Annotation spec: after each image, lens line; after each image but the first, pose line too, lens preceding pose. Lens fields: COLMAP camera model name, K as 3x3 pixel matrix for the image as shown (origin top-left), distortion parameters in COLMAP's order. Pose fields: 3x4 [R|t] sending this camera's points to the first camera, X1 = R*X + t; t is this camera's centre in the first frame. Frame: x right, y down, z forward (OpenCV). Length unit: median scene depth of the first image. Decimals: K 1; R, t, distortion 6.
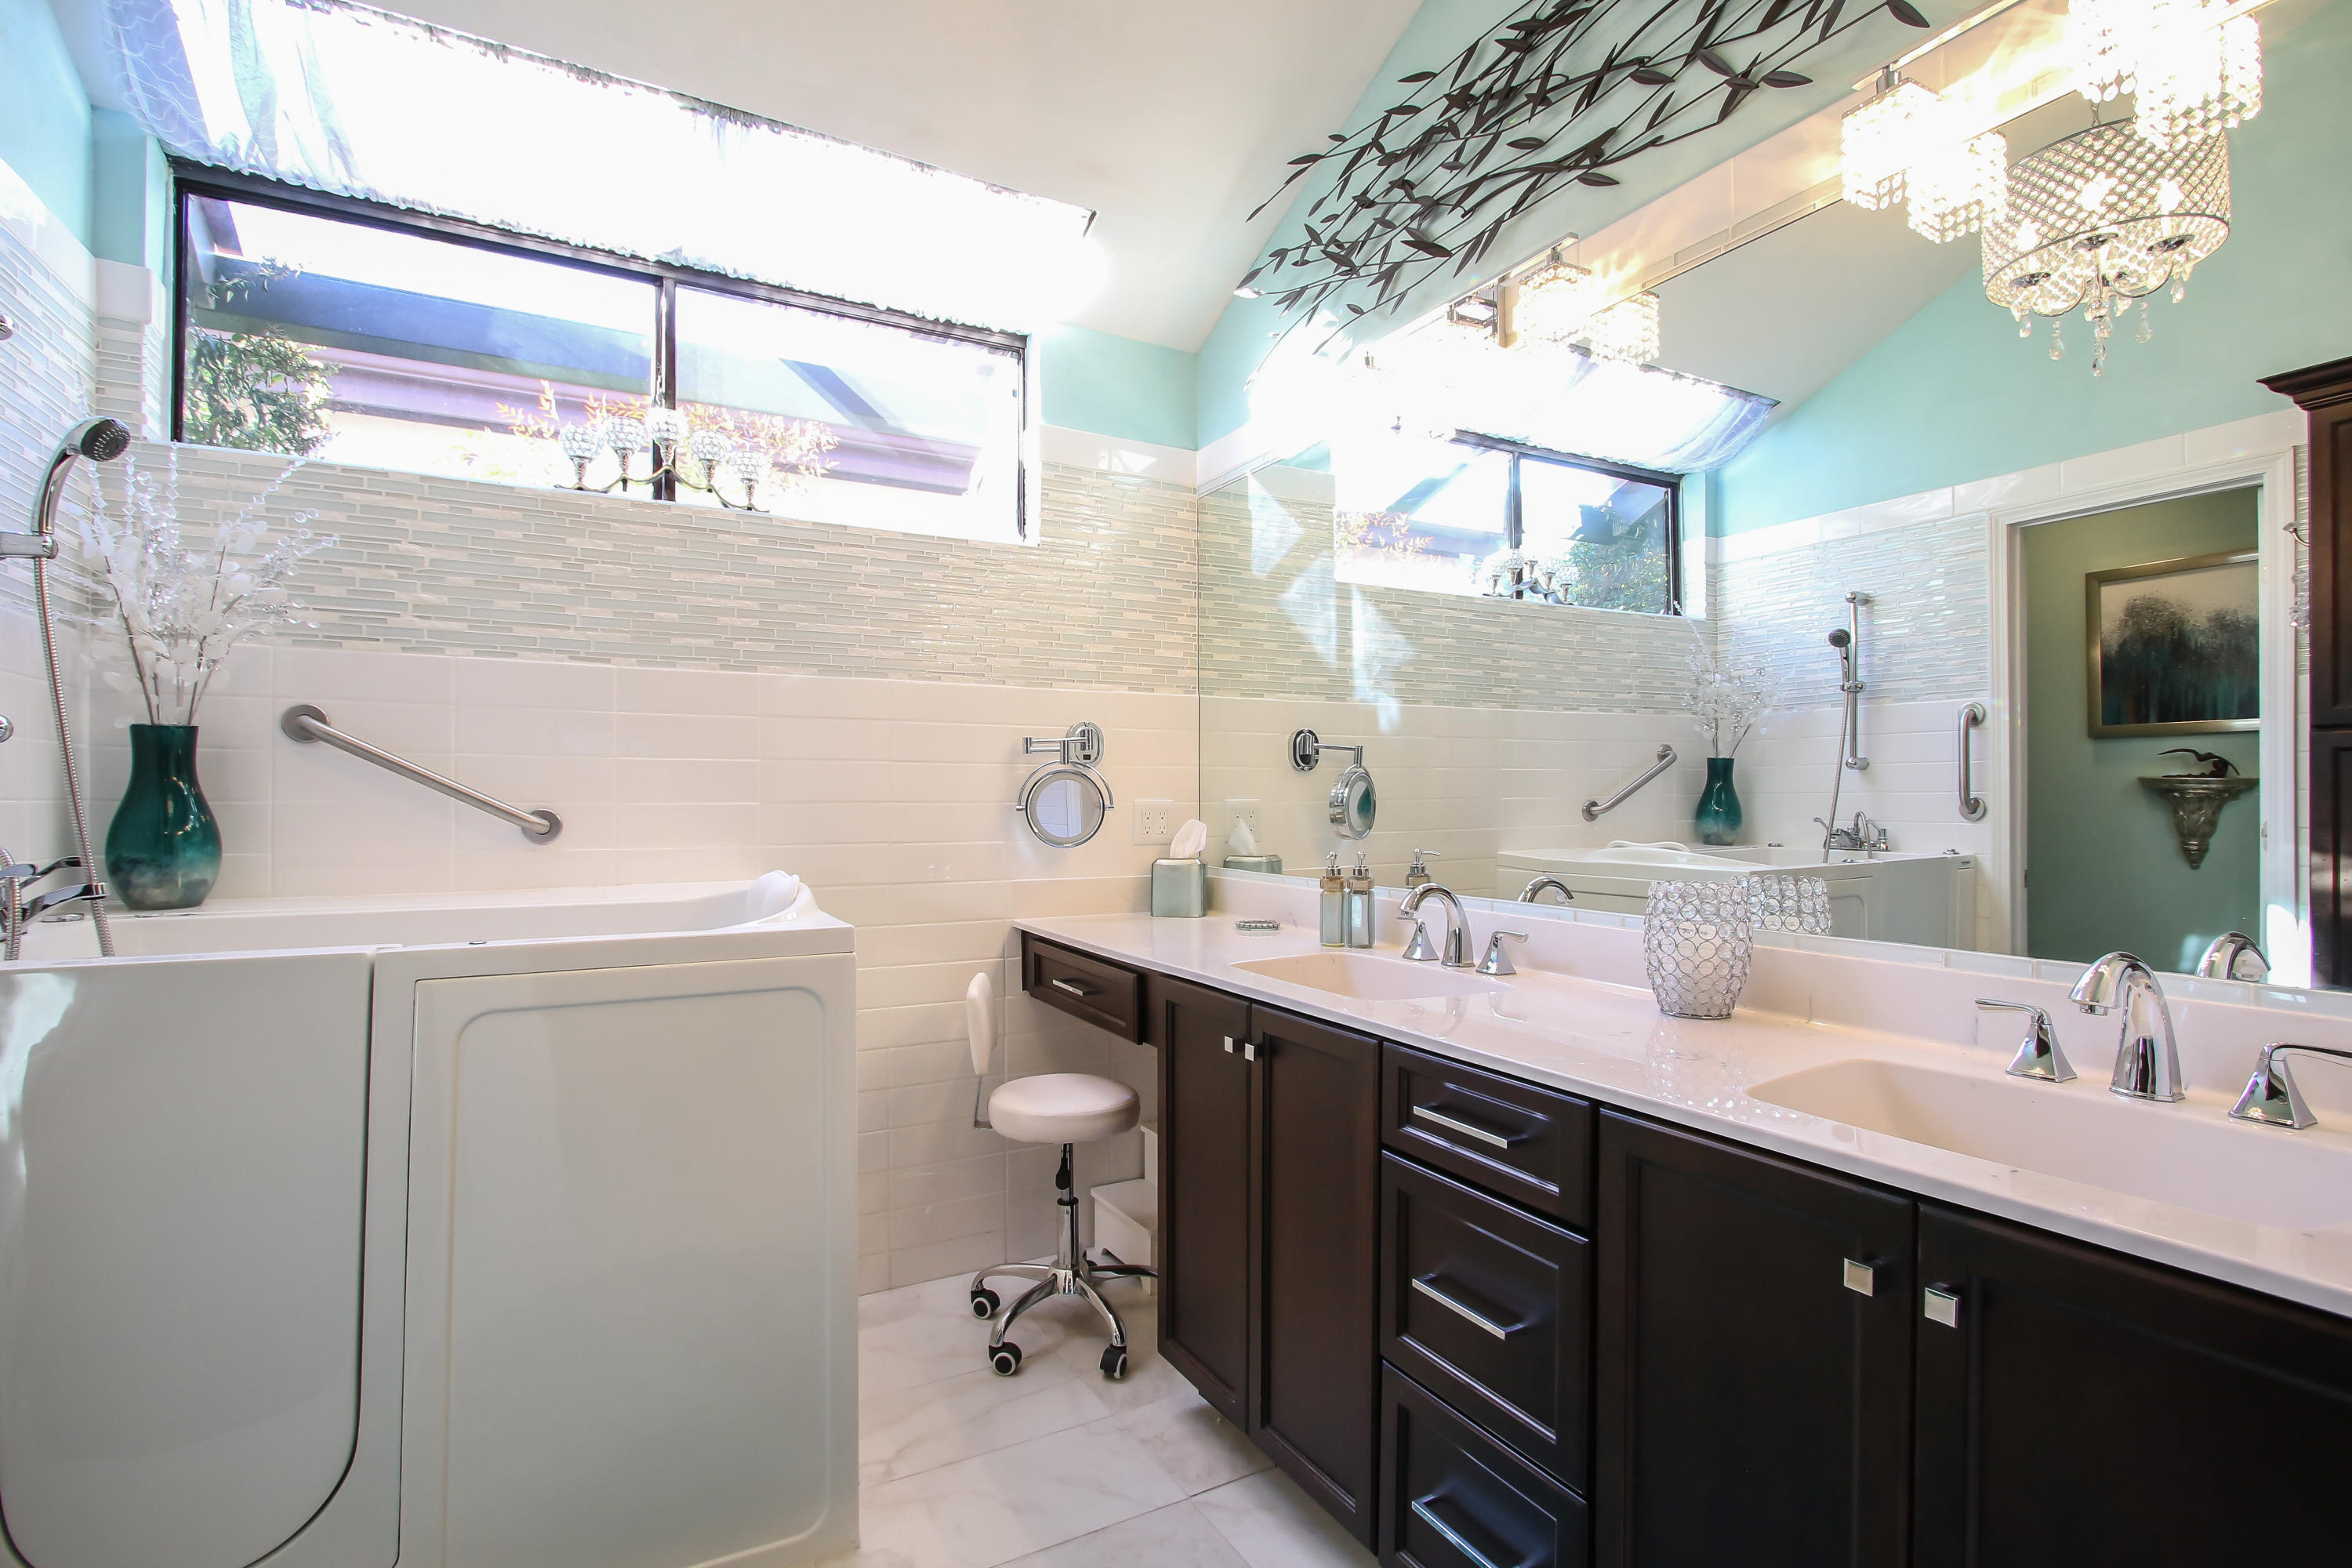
lens RADIAL K [[1100.0, 0, 1183.8], [0, 1100.0, 789.7], [0, 0, 1]] dist [-0.016922, 0.002193]
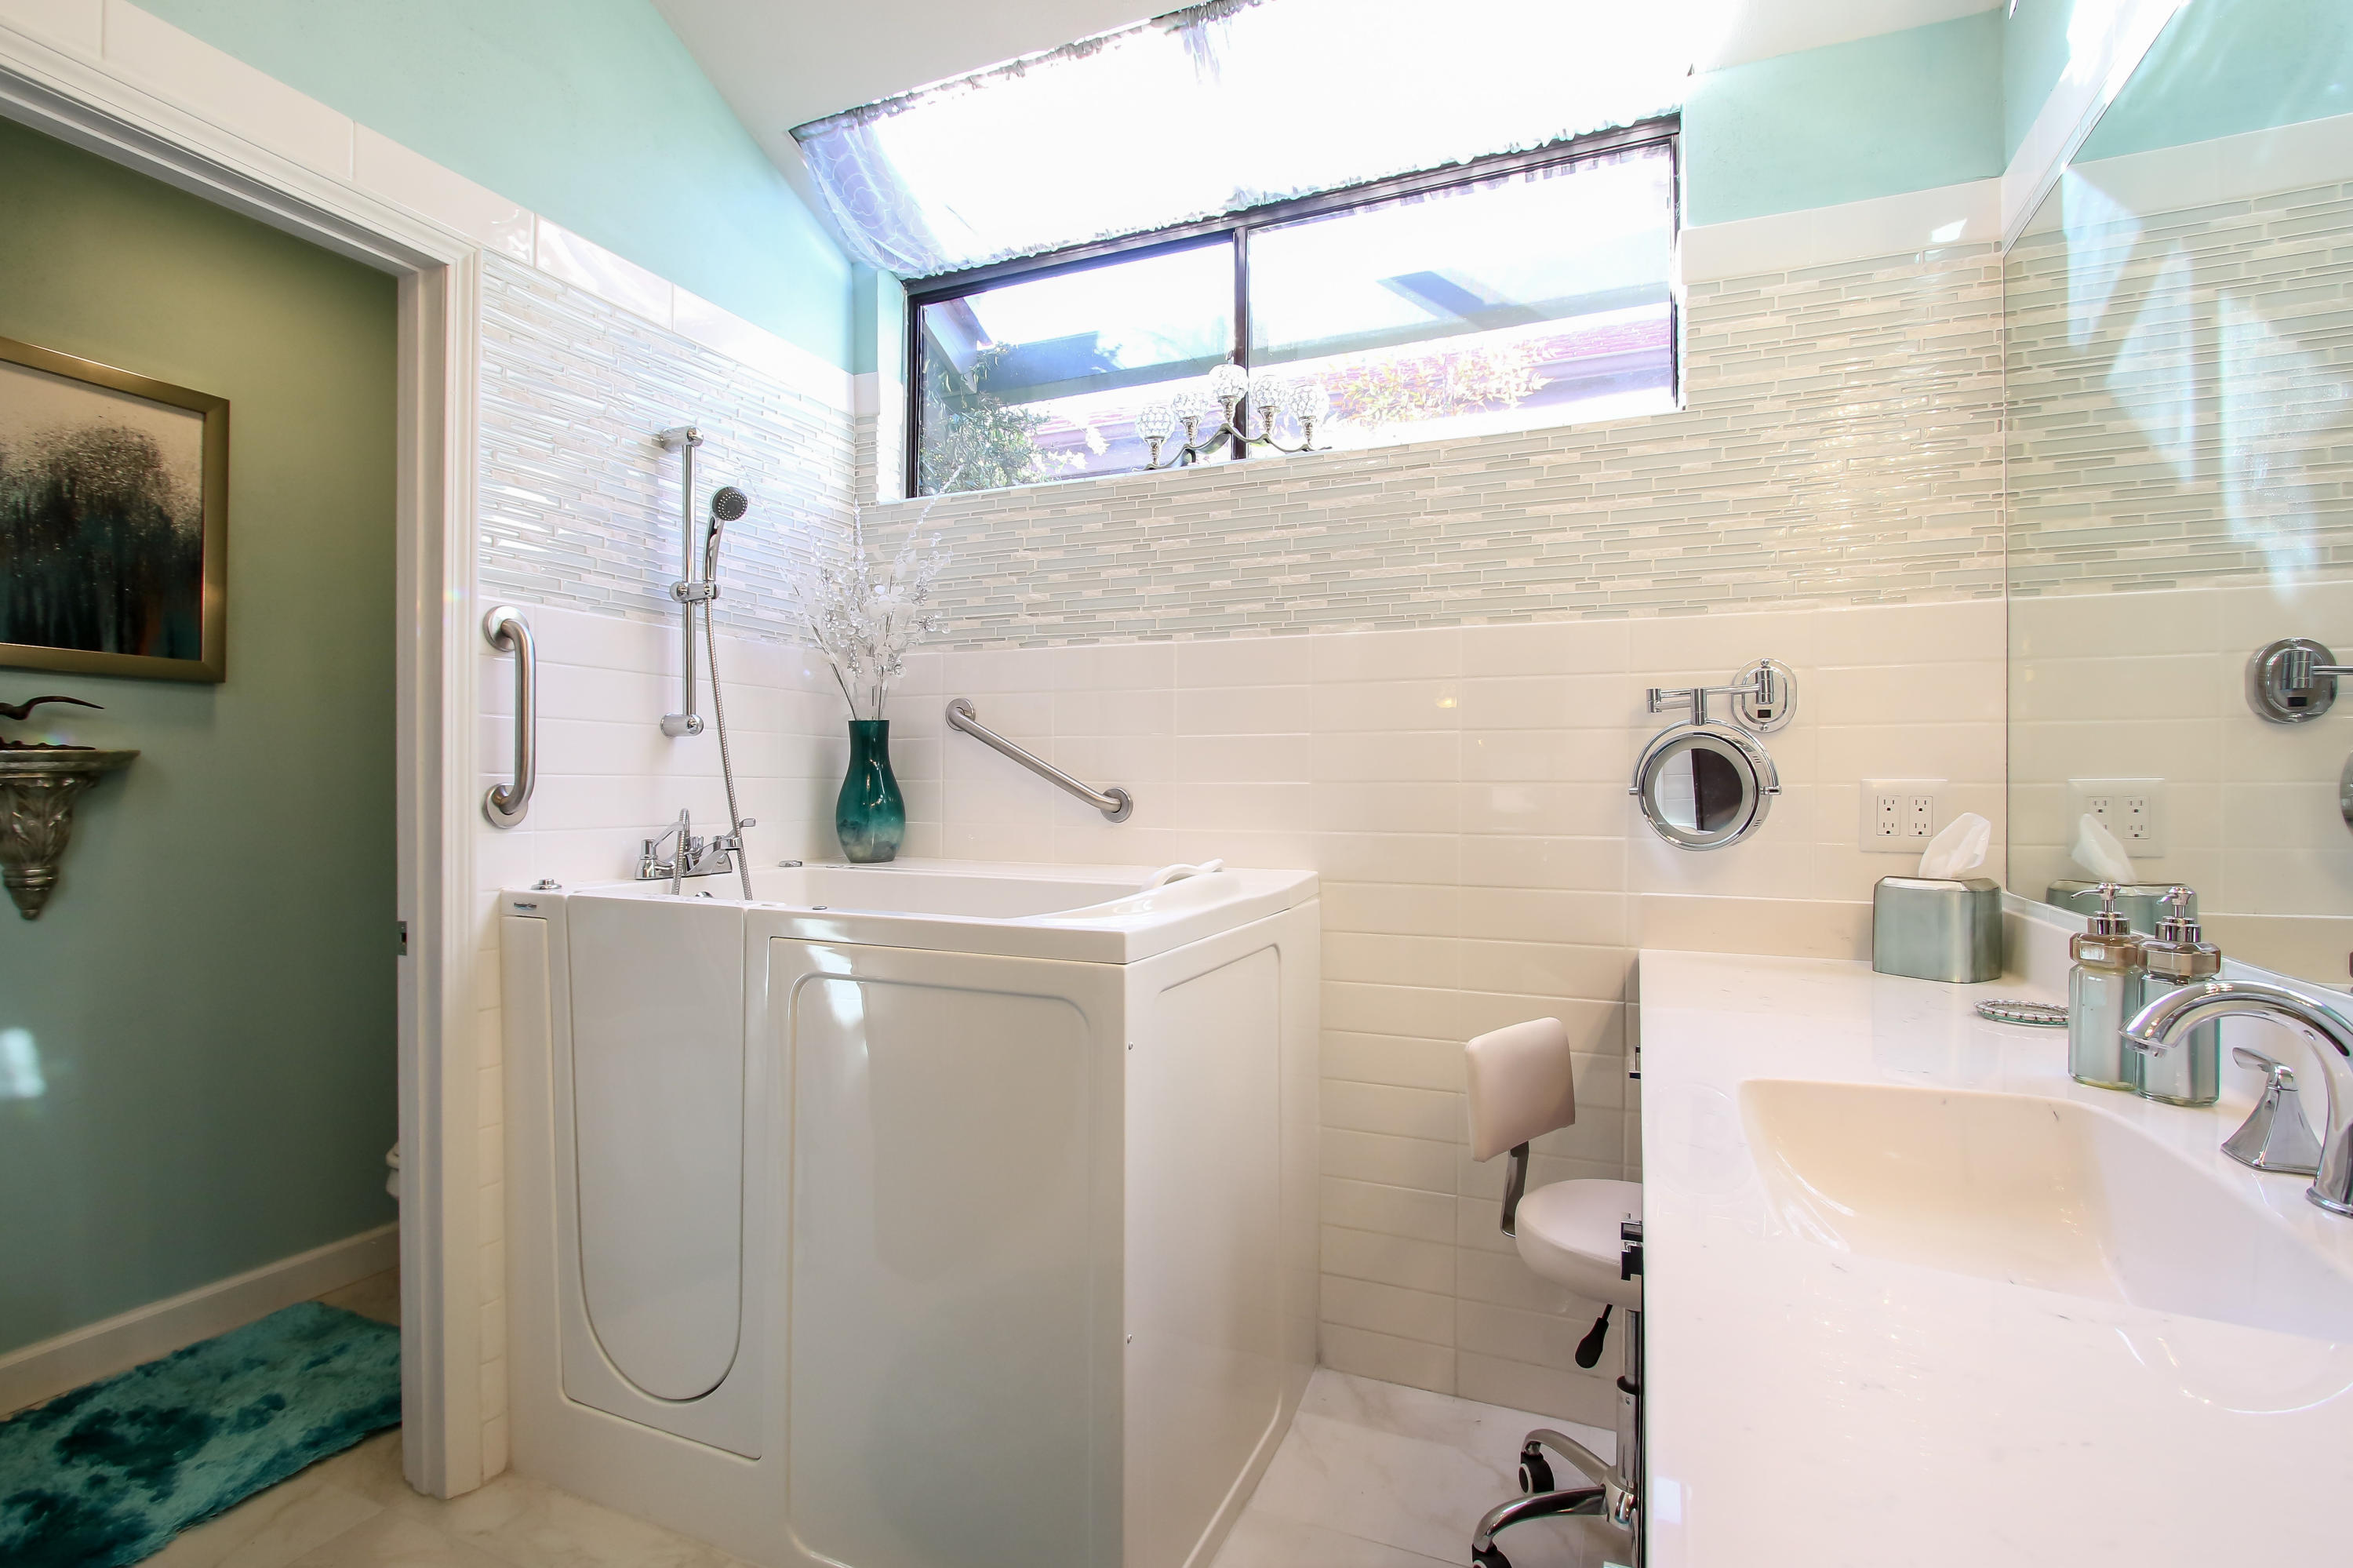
lens RADIAL K [[1100.5, 0, 1165.8], [0, 1100.5, 785.0], [0, 0, 1]] dist [-0.016922, 0.002193]
pose [[0.608452, 0.001557, -0.793589, 0.245867], [0.002812, 0.999988, 0.004119, 0.010359], [0.793586, -0.004738, 0.608440, 0.377139]]
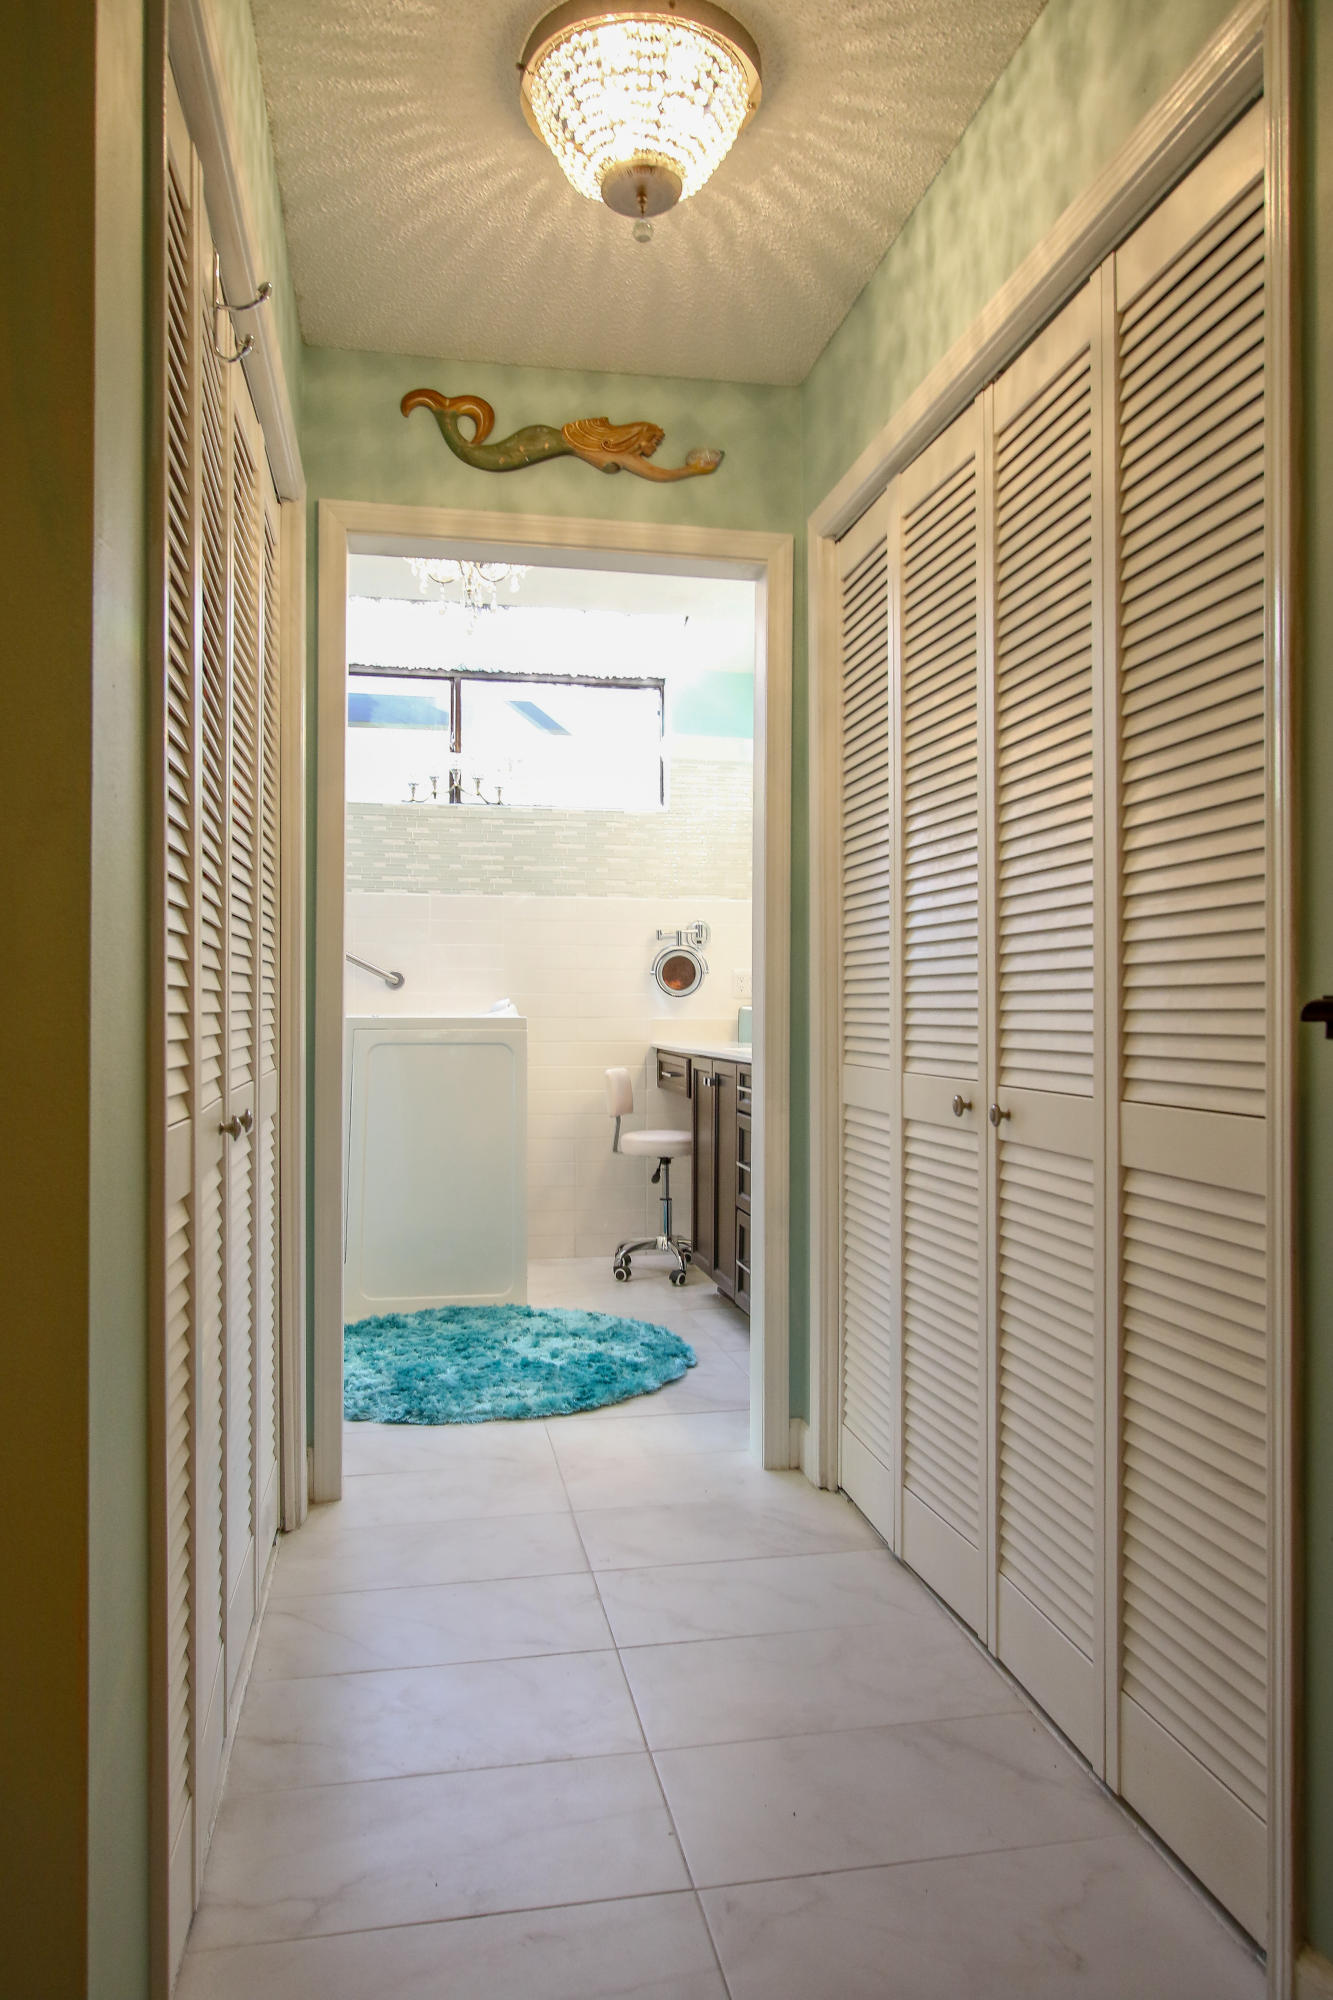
lens RADIAL K [[1365.1, 0, 677.7], [0, 1365.1, 997.0], [0, 0, 1]] dist [0.001123, 0.000037]
pose [[0.947420, -0.006486, -0.319927, 0.598292], [0.001287, 0.999864, -0.016459, 0.096016], [0.319990, 0.015182, 0.947299, -1.023442]]
